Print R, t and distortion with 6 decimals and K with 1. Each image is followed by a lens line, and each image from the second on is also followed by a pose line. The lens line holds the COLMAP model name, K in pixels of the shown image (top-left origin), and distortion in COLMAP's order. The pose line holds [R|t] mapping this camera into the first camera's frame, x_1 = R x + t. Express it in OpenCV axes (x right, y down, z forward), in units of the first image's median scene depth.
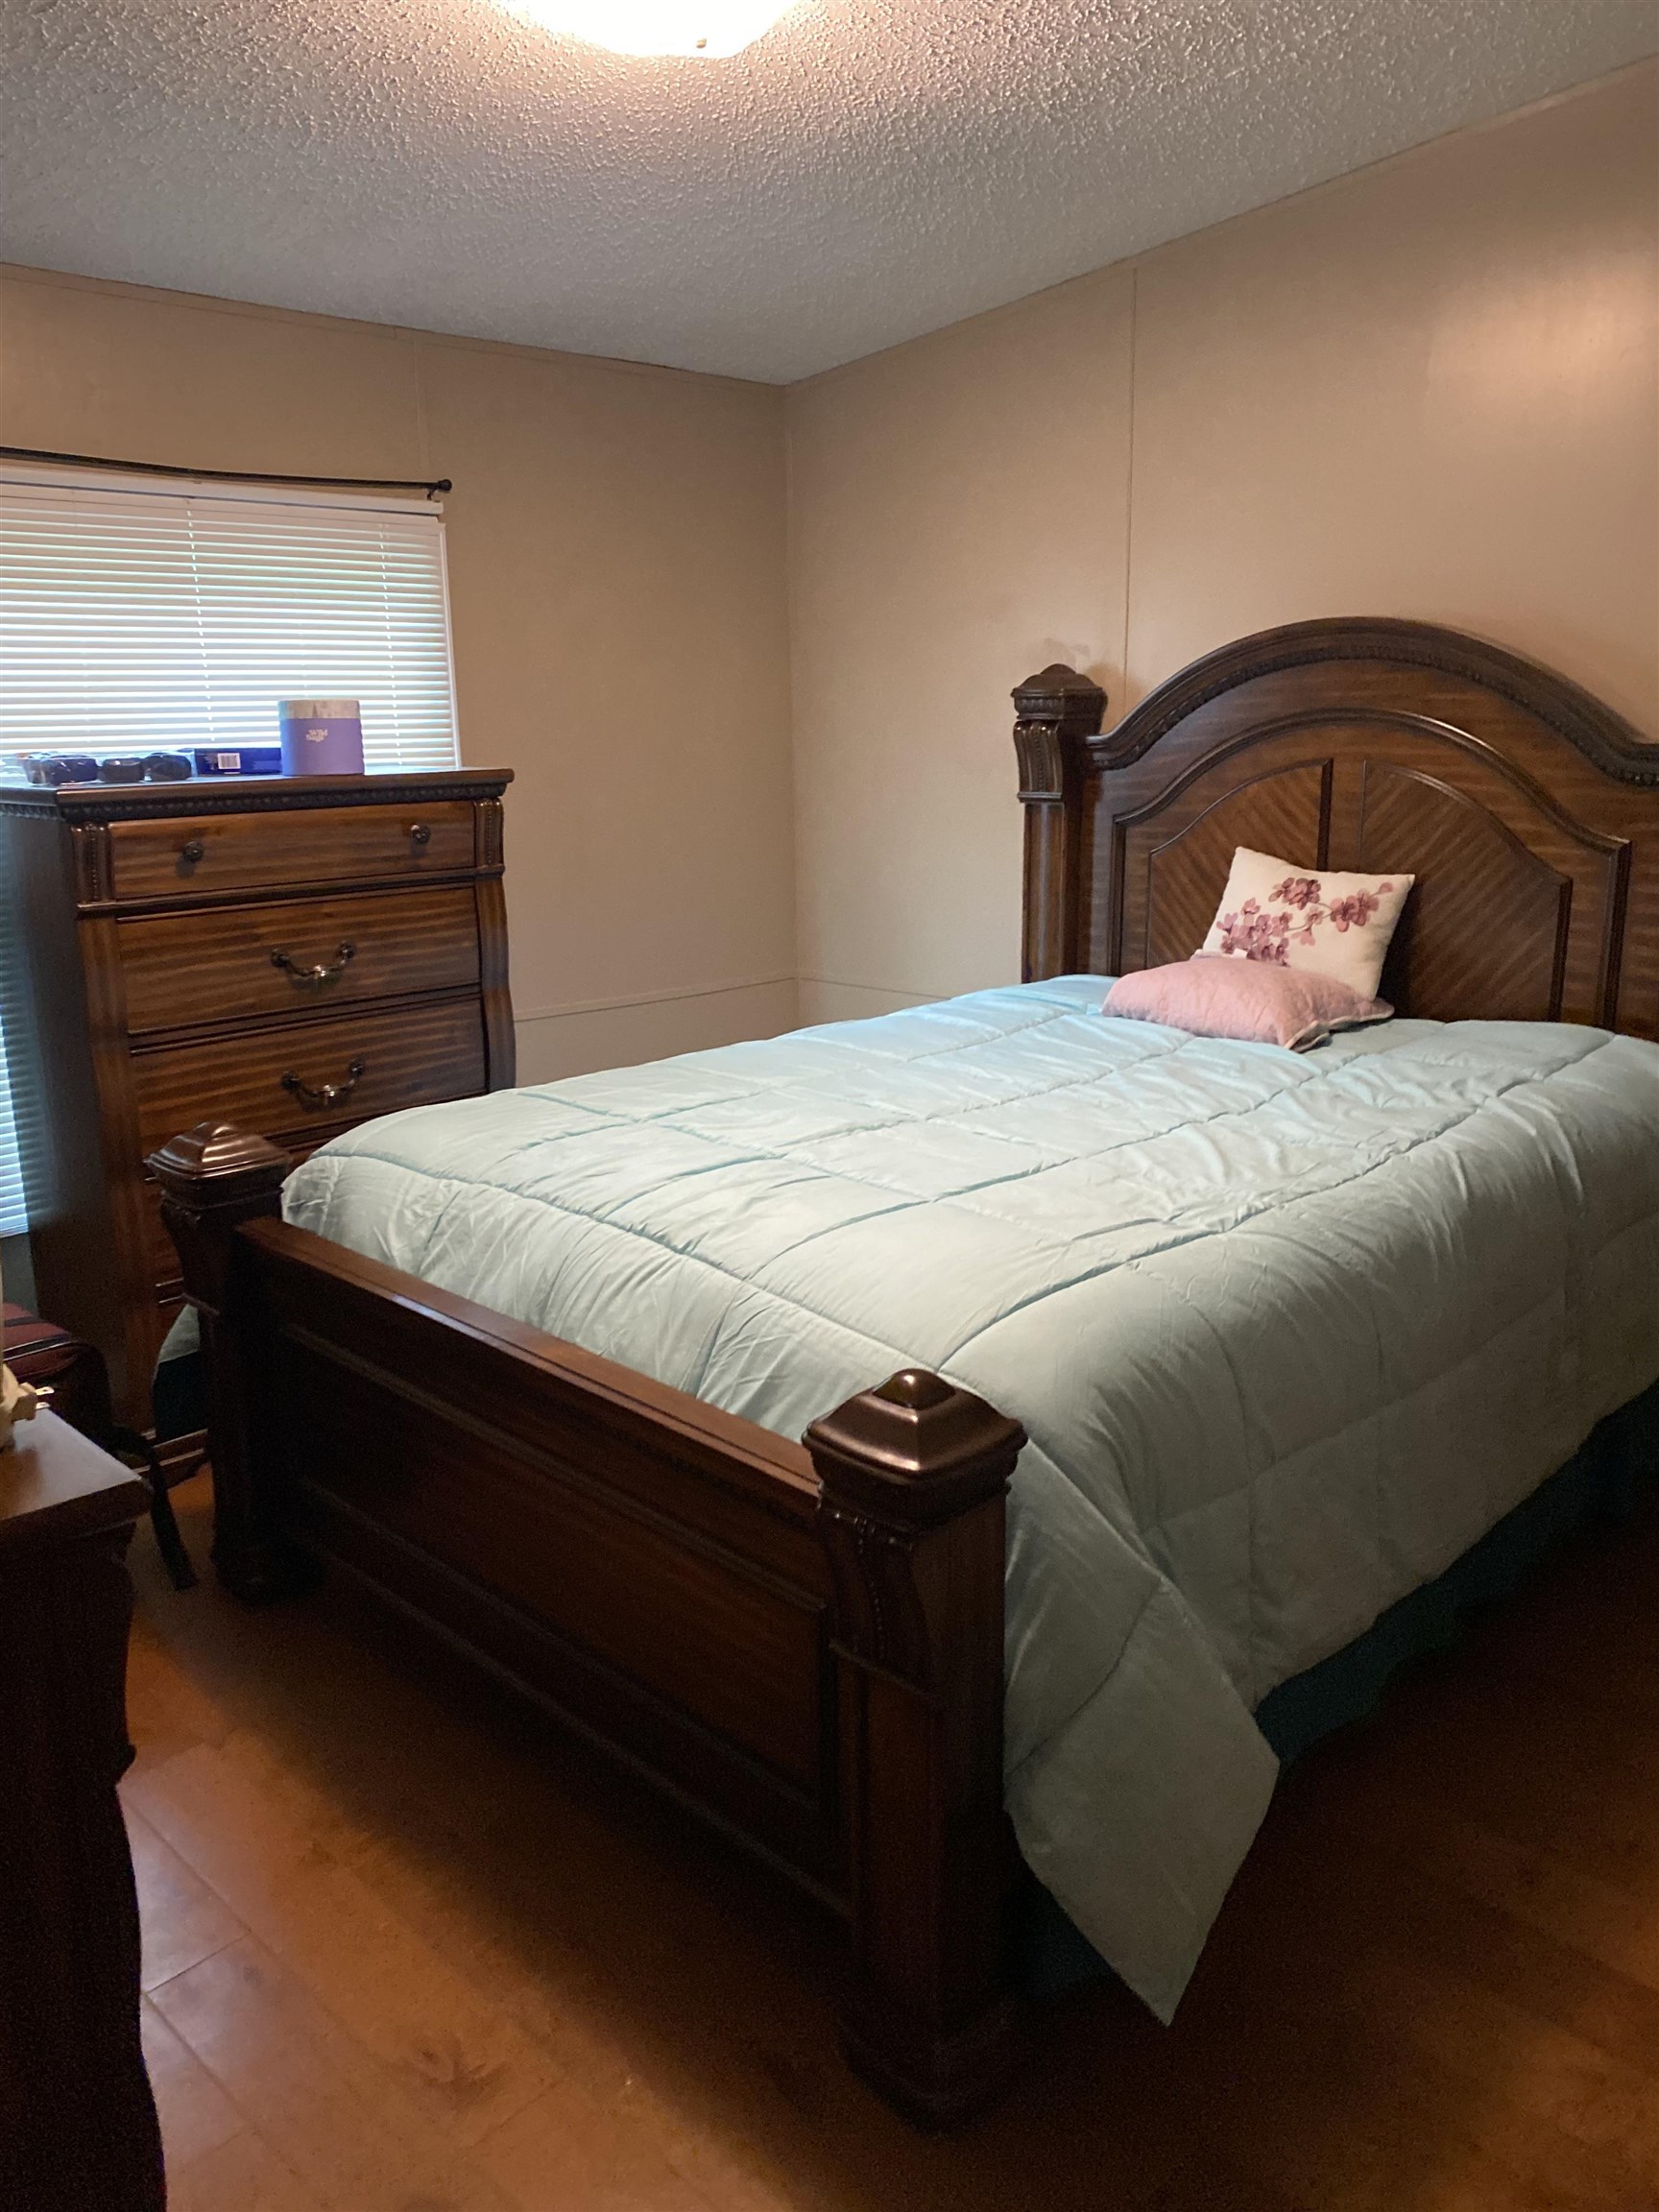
lens RADIAL K [[1699.6, 0, 812.4], [0, 1699.6, 1099.0], [0, 0, 1]] dist [0.057703, -0.057717]
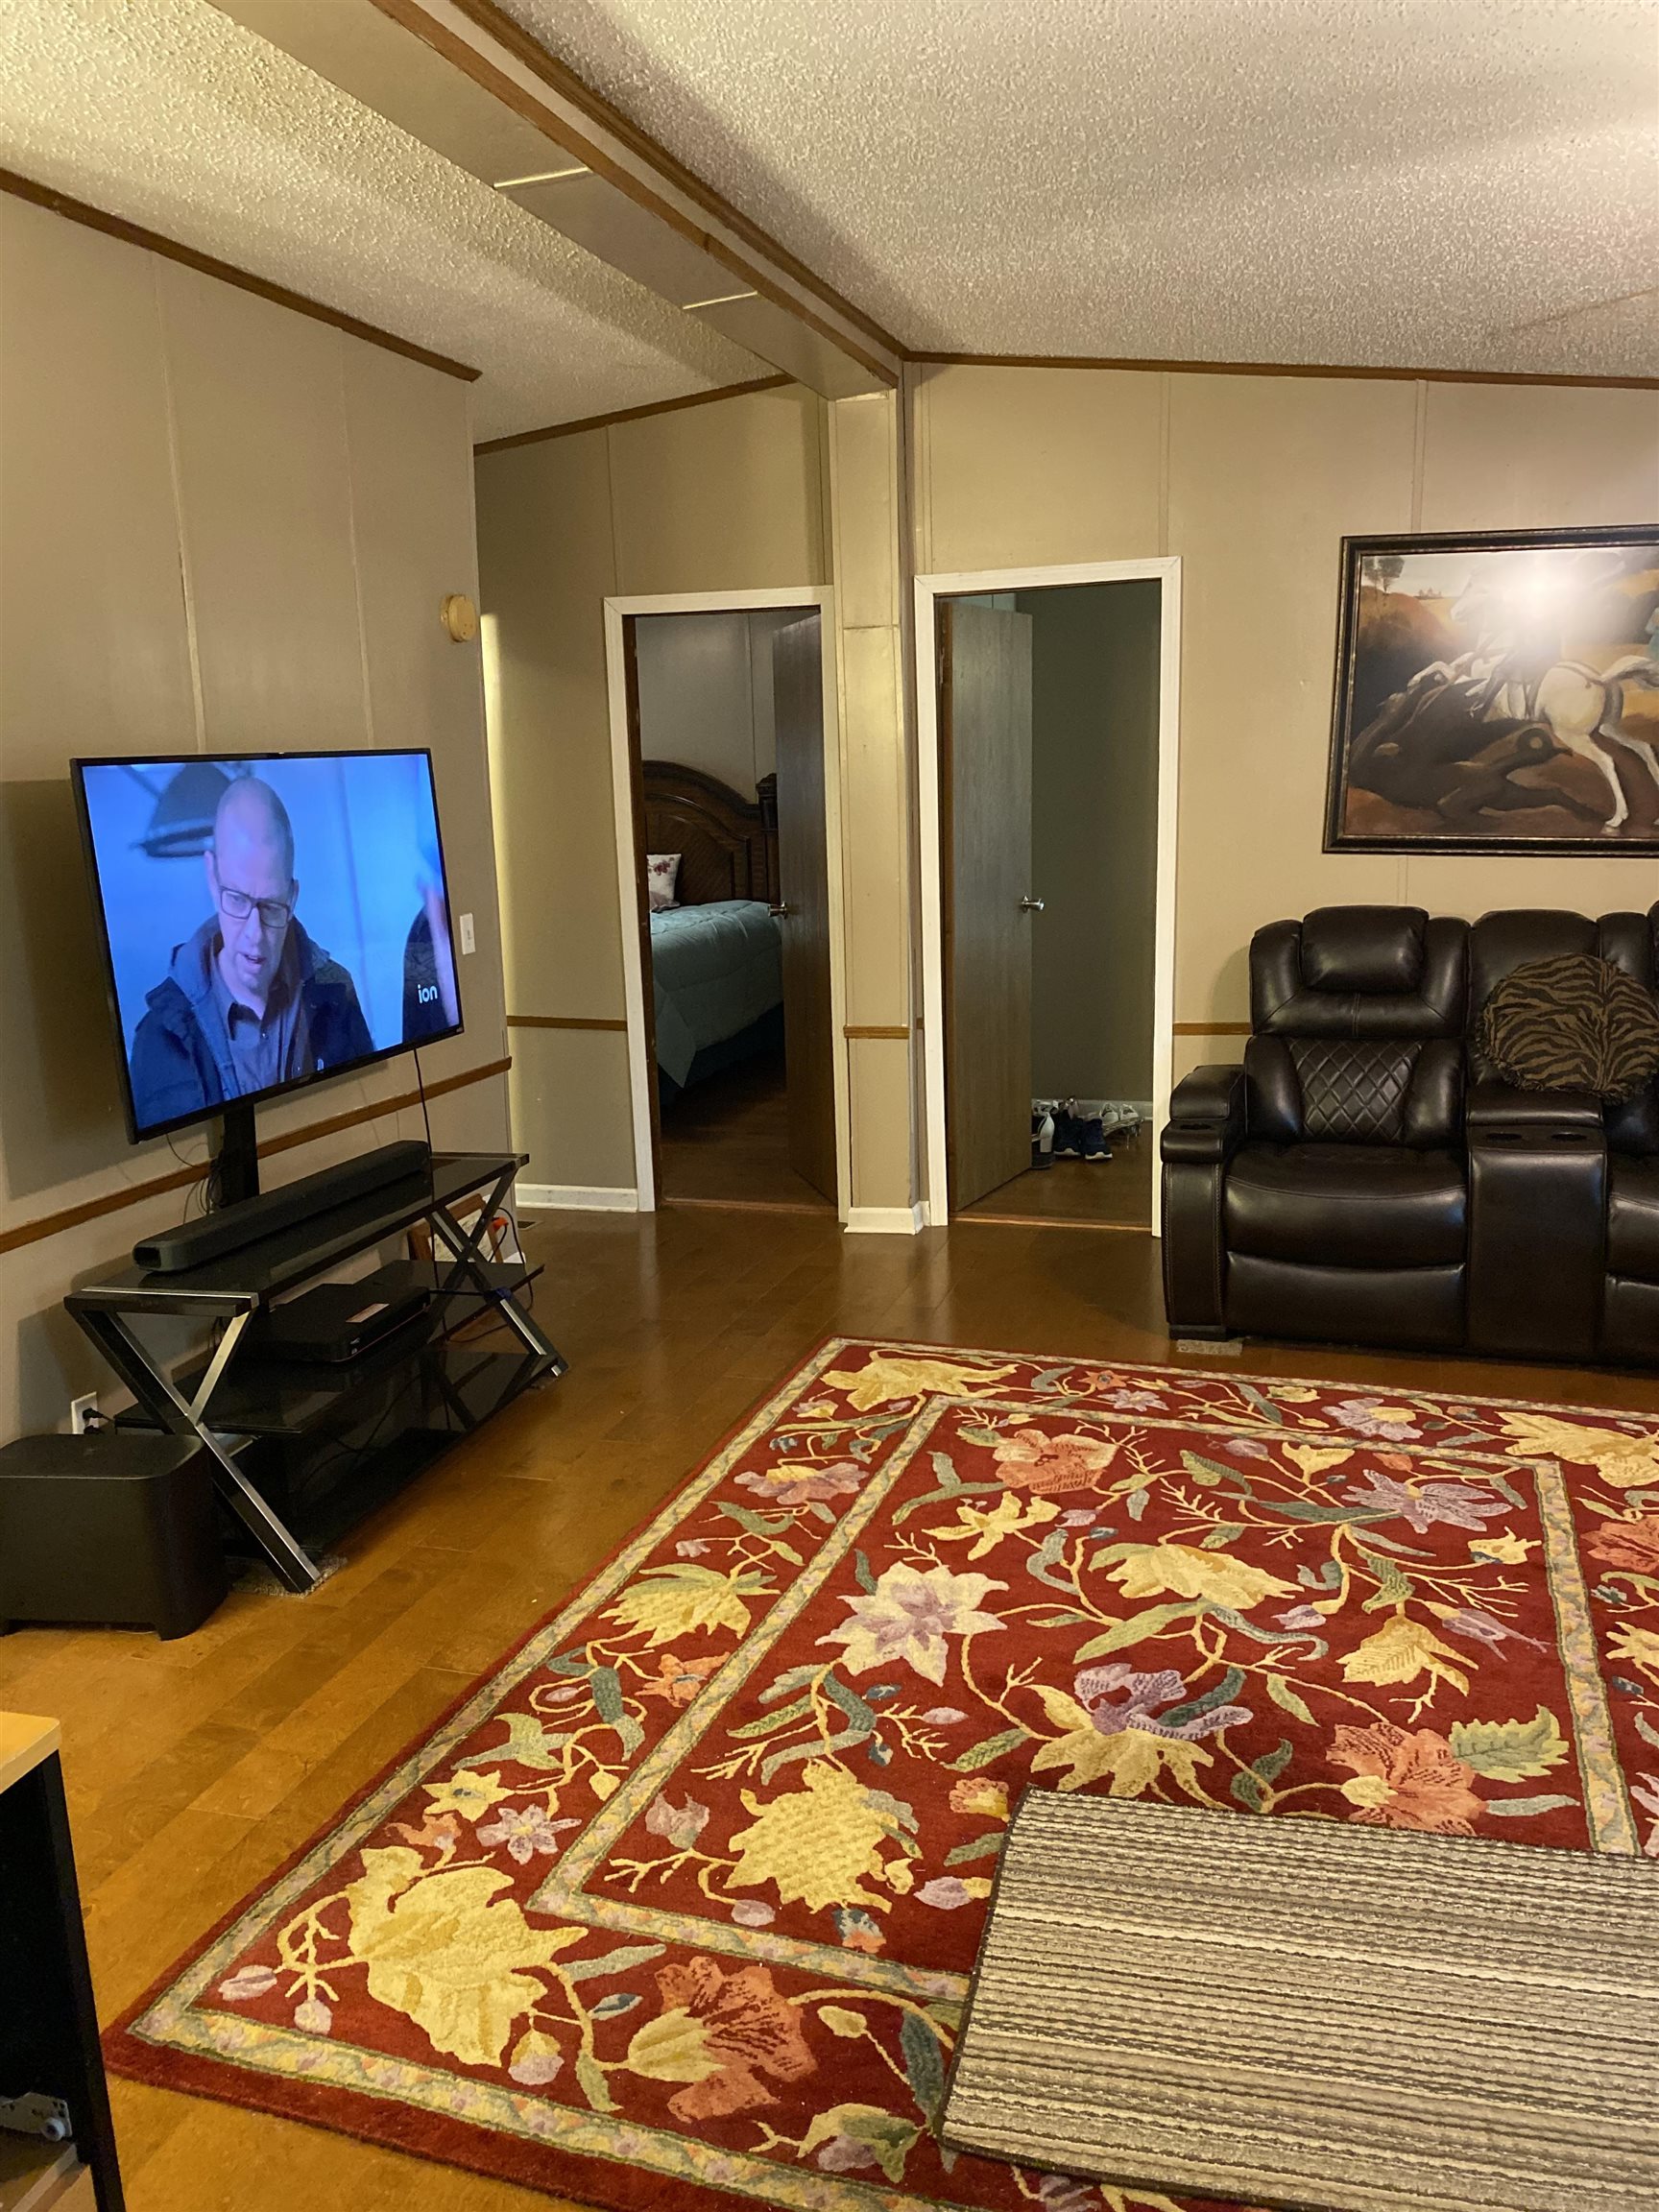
lens RADIAL K [[1699.6, 0, 828.6], [0, 1699.6, 1107.2], [0, 0, 1]] dist [0.057703, -0.057717]
pose [[0.886789, -0.099601, 0.451316, -0.706747], [0.118271, 0.992893, -0.013269, 0.335440], [-0.446786, 0.065145, 0.892266, -1.505361]]
